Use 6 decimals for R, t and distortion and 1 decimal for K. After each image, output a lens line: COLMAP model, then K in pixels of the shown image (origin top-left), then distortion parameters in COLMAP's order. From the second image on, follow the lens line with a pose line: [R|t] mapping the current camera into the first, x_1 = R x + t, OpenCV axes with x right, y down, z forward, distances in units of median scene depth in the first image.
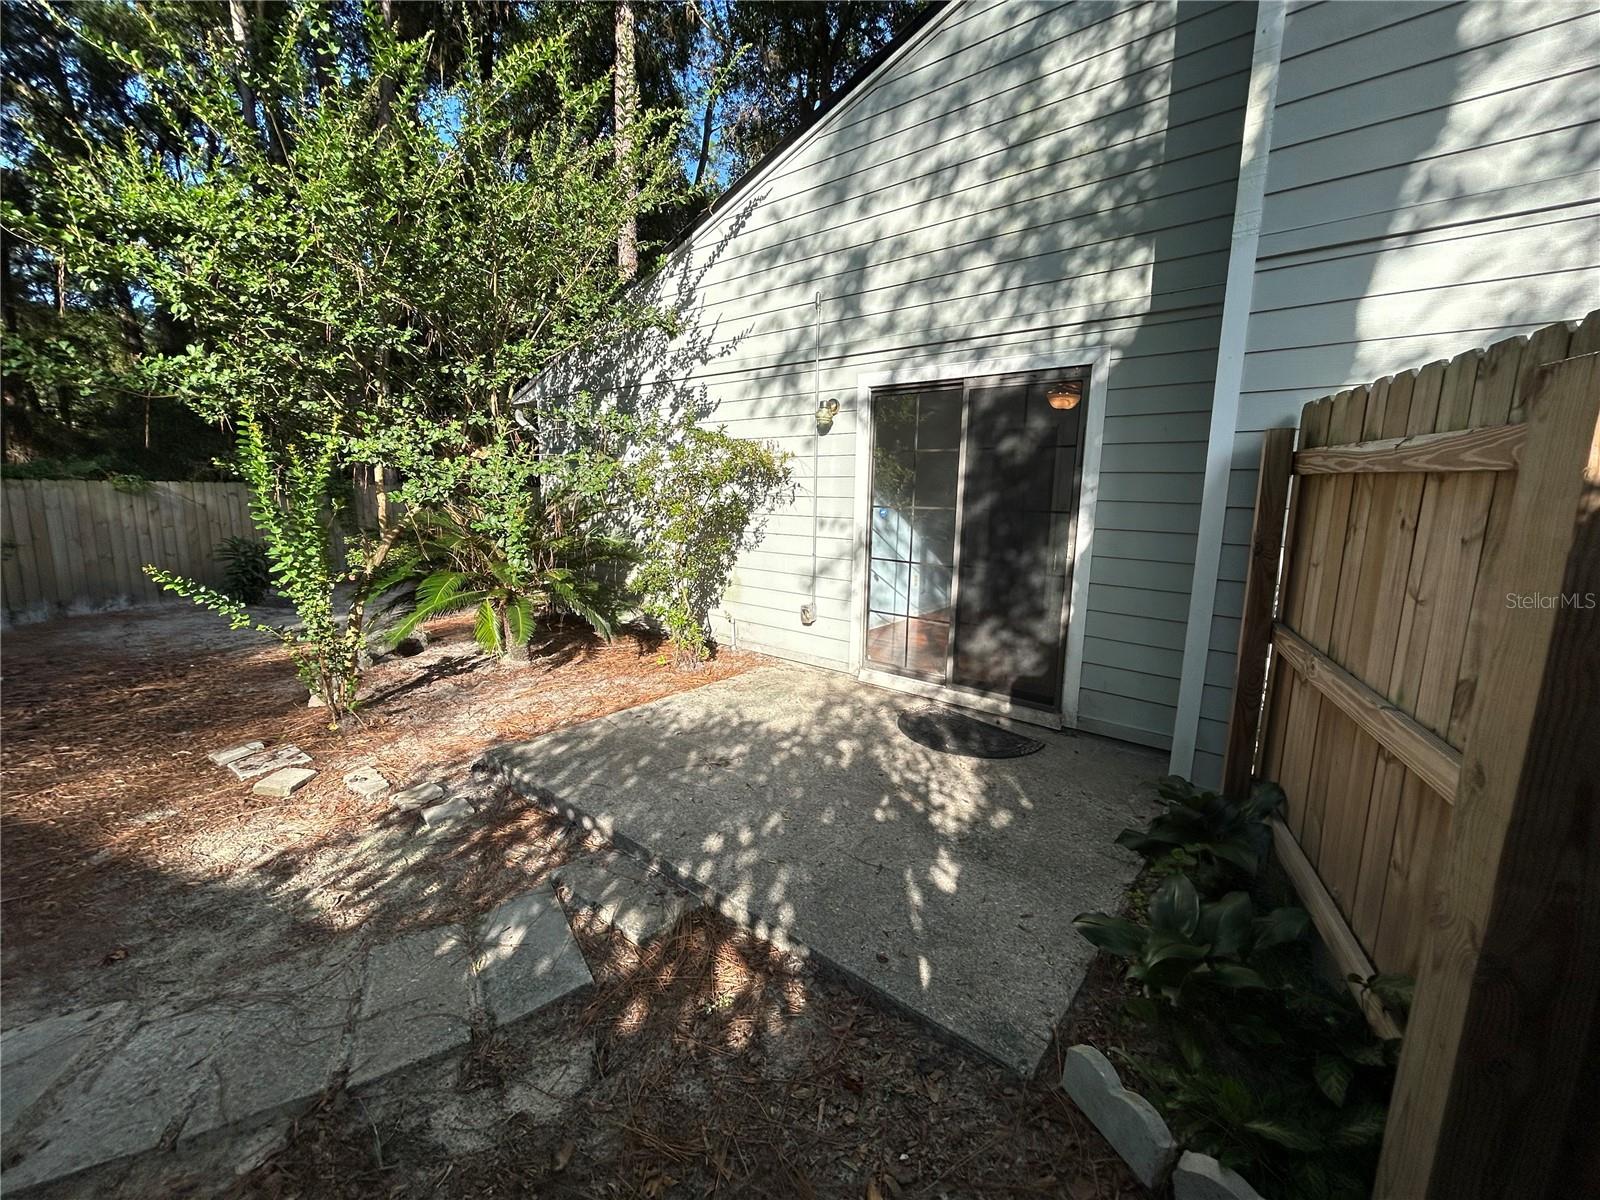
lens RADIAL K [[647.3, 0, 801.3], [0, 647.3, 597.0], [0, 0, 1]] dist [0.005427, 0.000077]
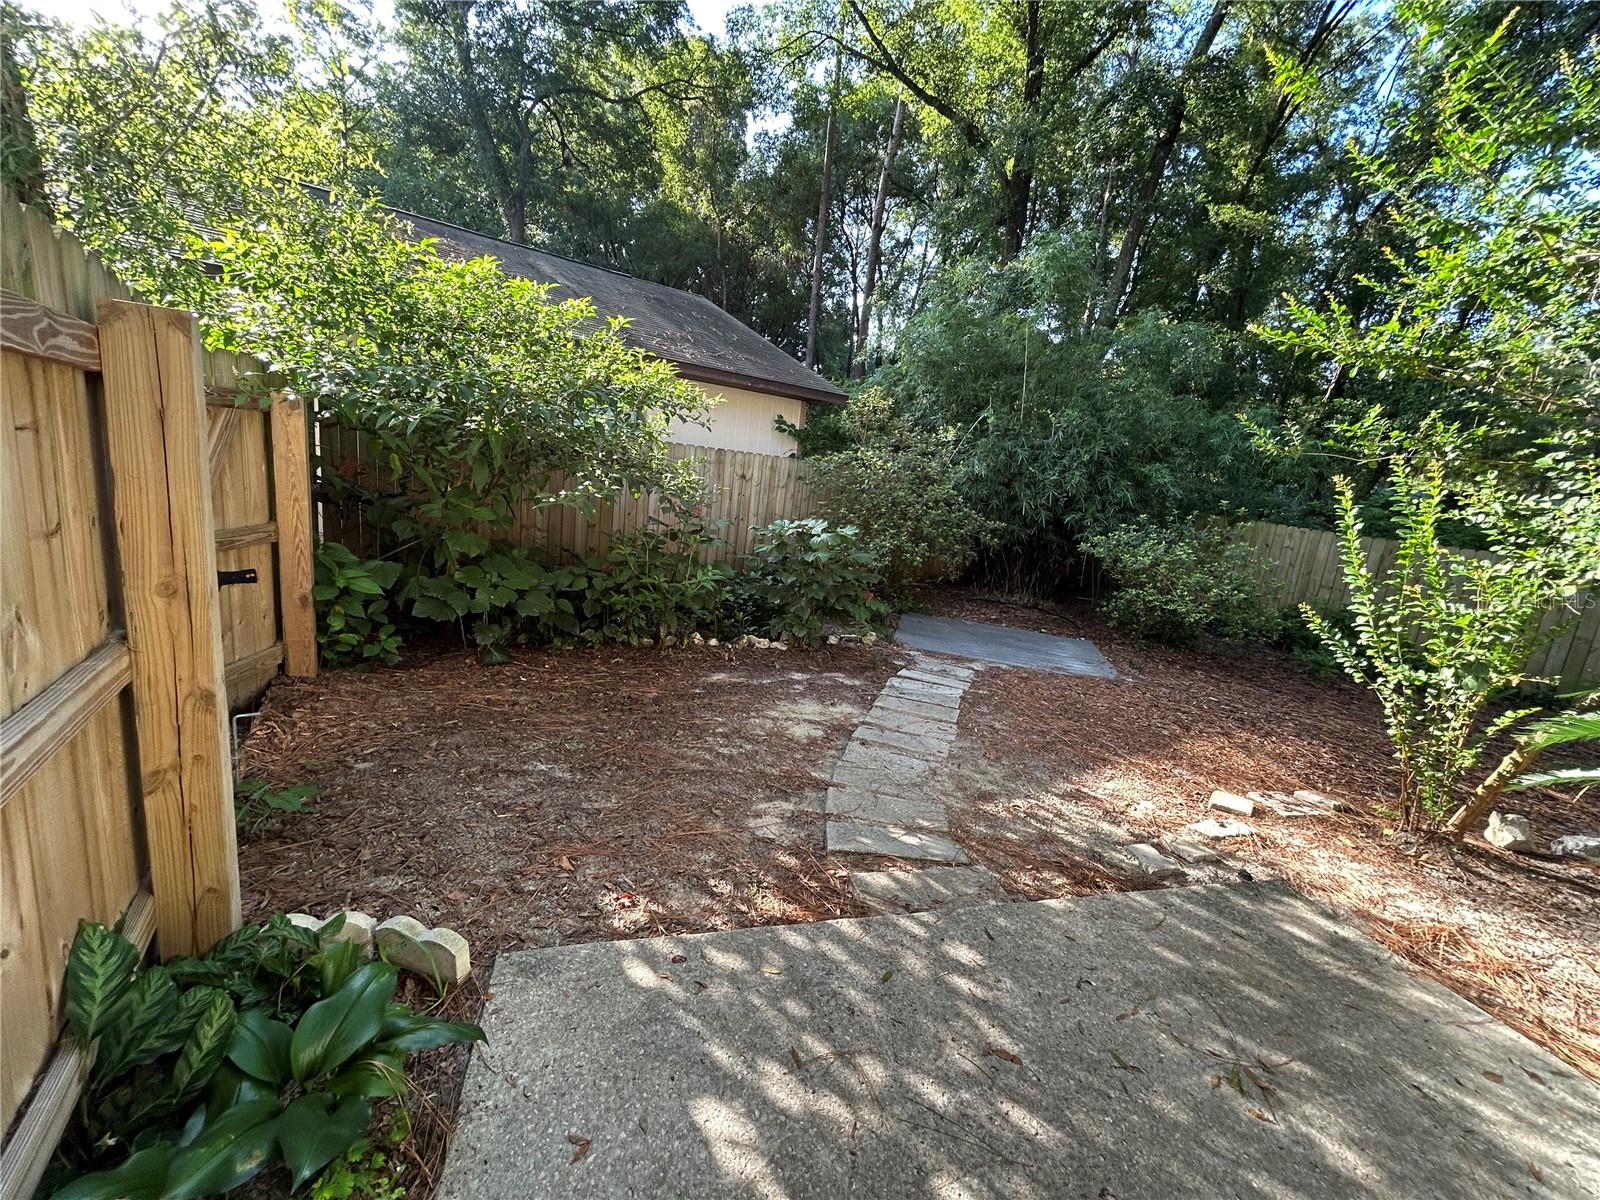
lens RADIAL K [[647.3, 0, 804.8], [0, 647.3, 595.9], [0, 0, 1]] dist [0.005427, 0.000077]
pose [[-0.559972, 0.079221, -0.824715, 0.538786], [-0.253787, 0.931167, 0.261765, -0.163223], [0.788685, 0.355883, -0.501322, 1.014597]]
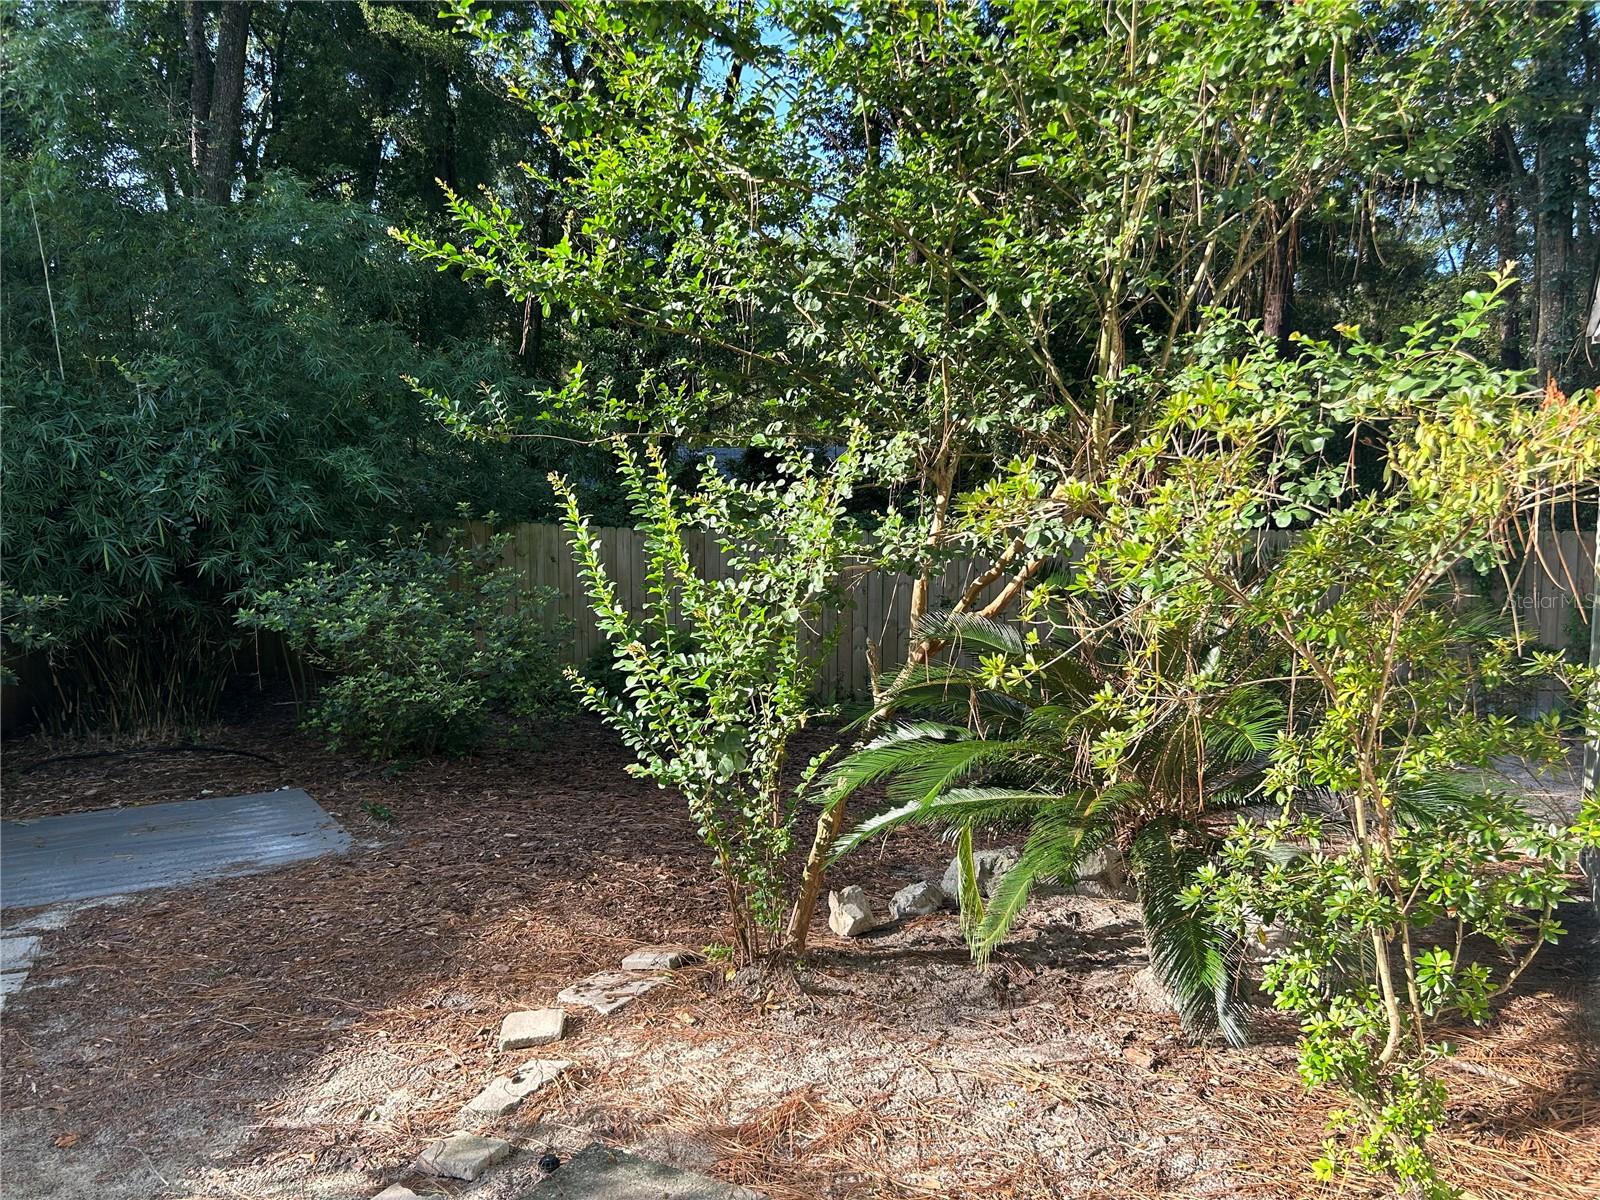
lens RADIAL K [[1208.3, 0, 803.6], [0, 1208.3, 604.6], [0, 0, 1]] dist [0.053741, -0.034045]
pose [[0.202651, 0.061903, -0.977292, 0.464021], [-0.158731, 0.986878, 0.029596, -0.237053], [0.966301, 0.149129, 0.209818, 1.114838]]
